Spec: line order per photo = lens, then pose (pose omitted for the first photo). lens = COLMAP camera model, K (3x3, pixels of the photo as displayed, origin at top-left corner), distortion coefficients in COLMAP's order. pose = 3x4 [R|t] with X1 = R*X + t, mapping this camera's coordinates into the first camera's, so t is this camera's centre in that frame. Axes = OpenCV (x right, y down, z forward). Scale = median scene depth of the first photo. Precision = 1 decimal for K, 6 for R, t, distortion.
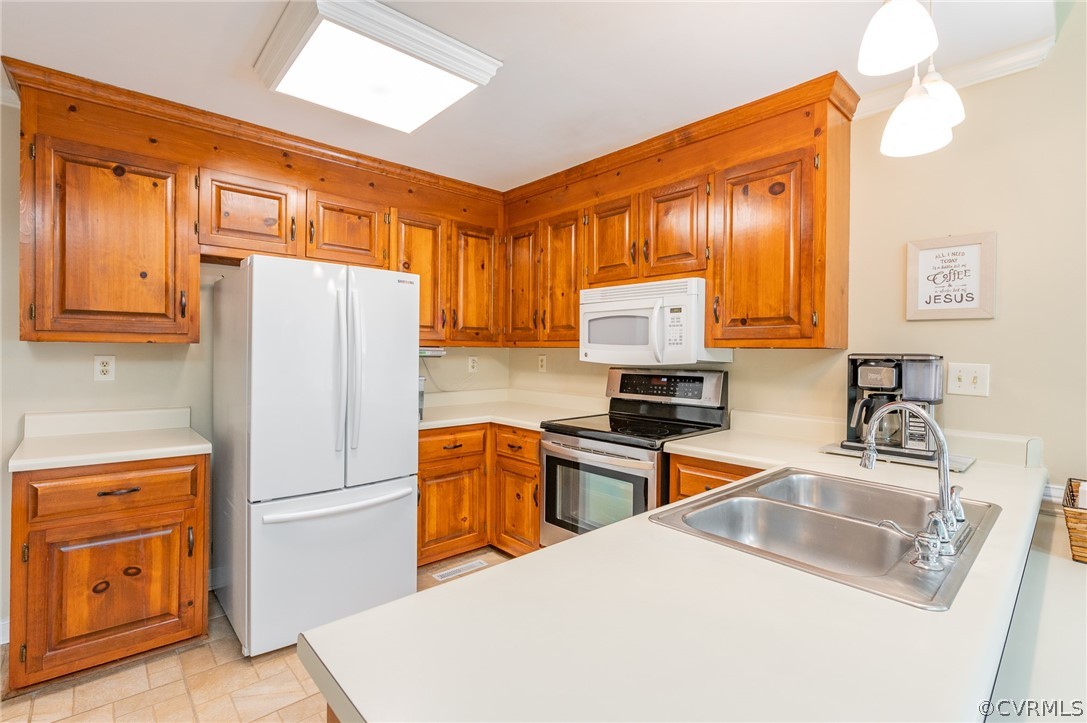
lens RADIAL K [[497.3, 0, 533.8], [0, 497.3, 353.8], [0, 0, 1]] dist [-0.011170, -0.001531]
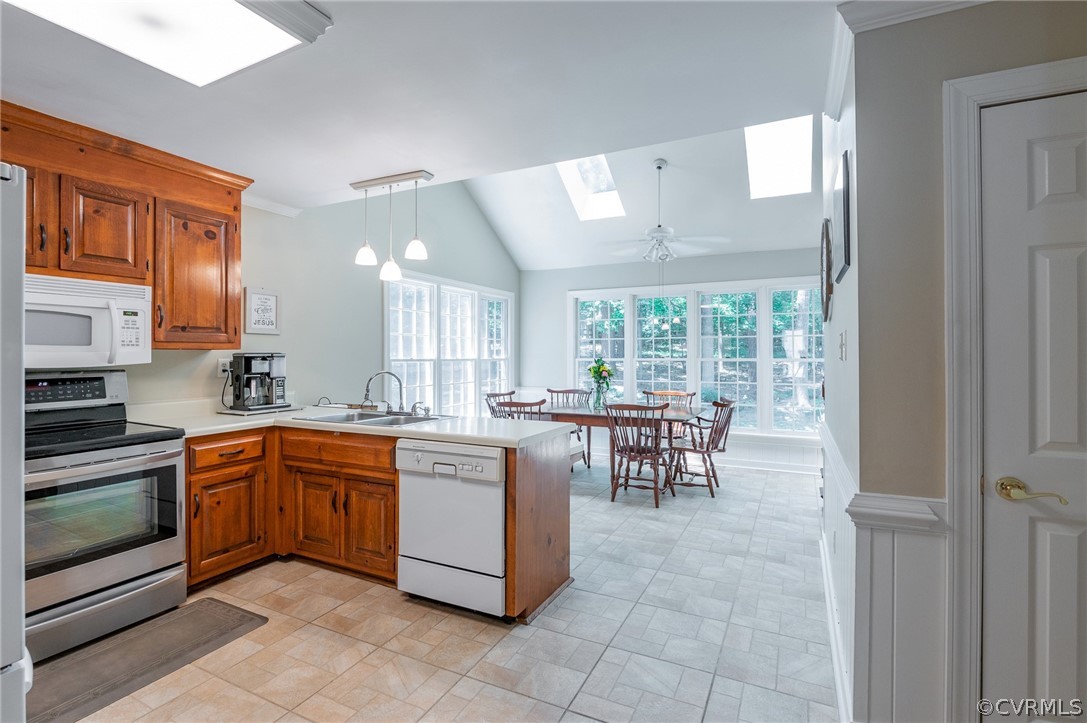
lens RADIAL K [[497.3, 0, 529.2], [0, 497.3, 355.0], [0, 0, 1]] dist [-0.011170, -0.001531]
pose [[-0.335936, -0.013865, 0.941783, -1.002931], [-0.000720, 0.999895, 0.014464, -0.015111], [-0.941884, 0.004180, -0.335911, 0.558169]]
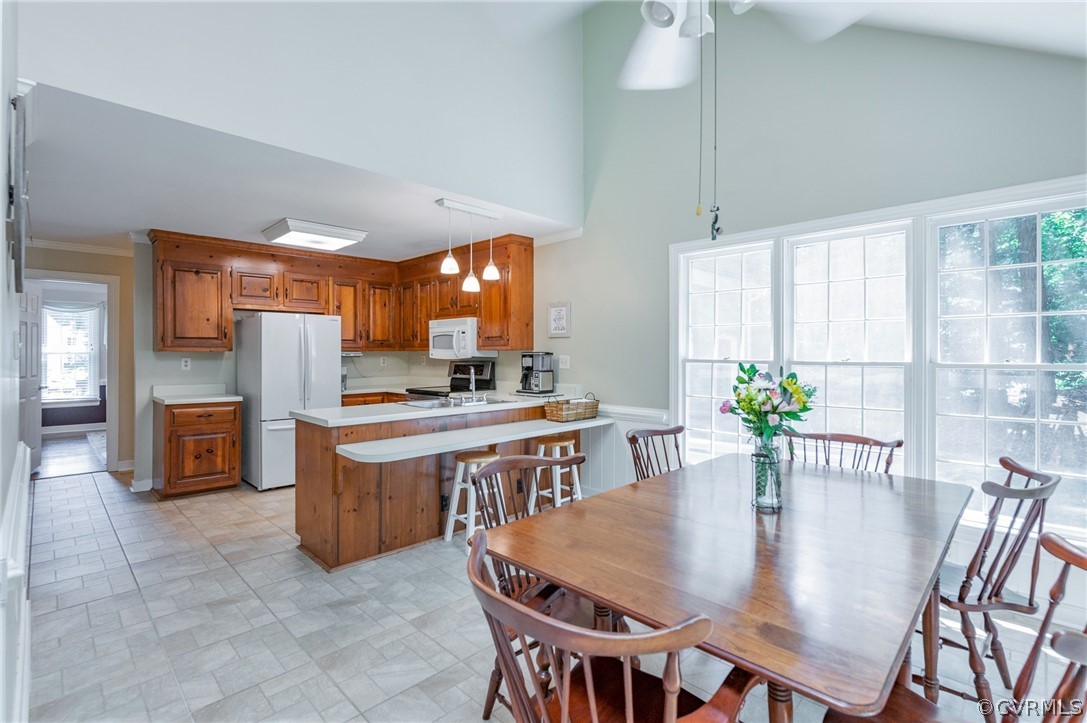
lens RADIAL K [[497.3, 0, 528.7], [0, 497.3, 354.8], [0, 0, 1]] dist [-0.011170, -0.001531]
pose [[0.998844, -0.012459, 0.046430, 0.464701], [0.012479, 0.999922, -0.000134, 0.010051], [-0.046425, 0.000714, 0.998922, -1.124531]]
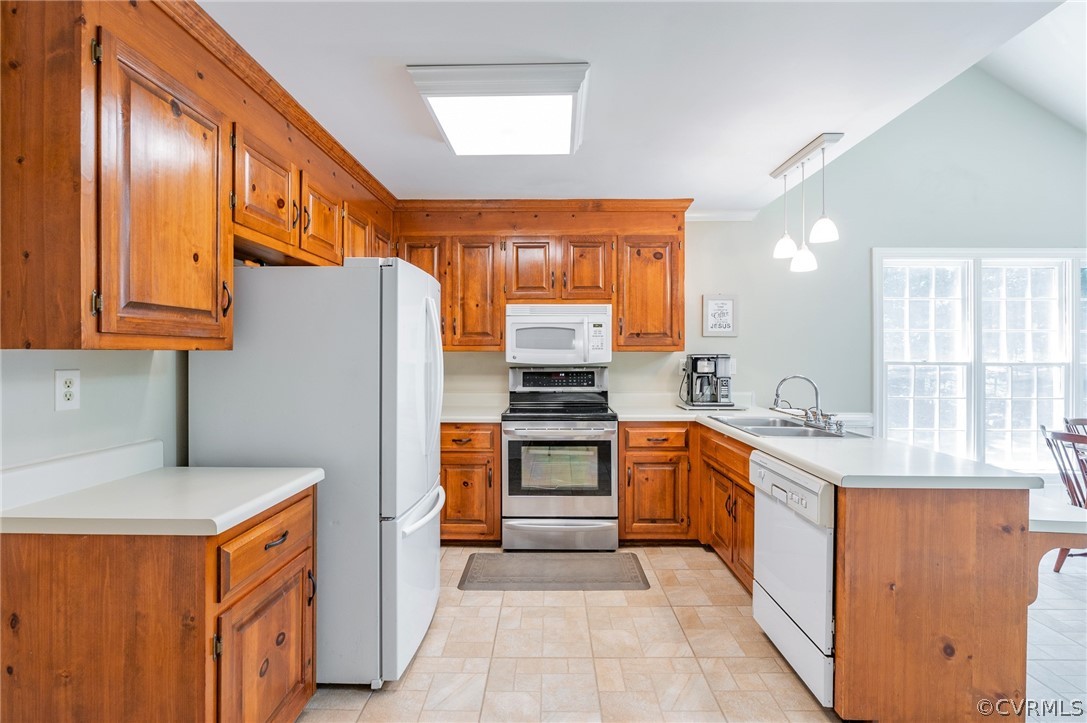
lens RADIAL K [[497.3, 0, 543.2], [0, 497.3, 356.2], [0, 0, 1]] dist [-0.011170, -0.001531]
pose [[0.689568, -0.014221, 0.724081, -0.884991], [0.010231, 0.999899, 0.009895, -0.014351], [-0.724148, 0.000585, 0.689644, 0.114867]]
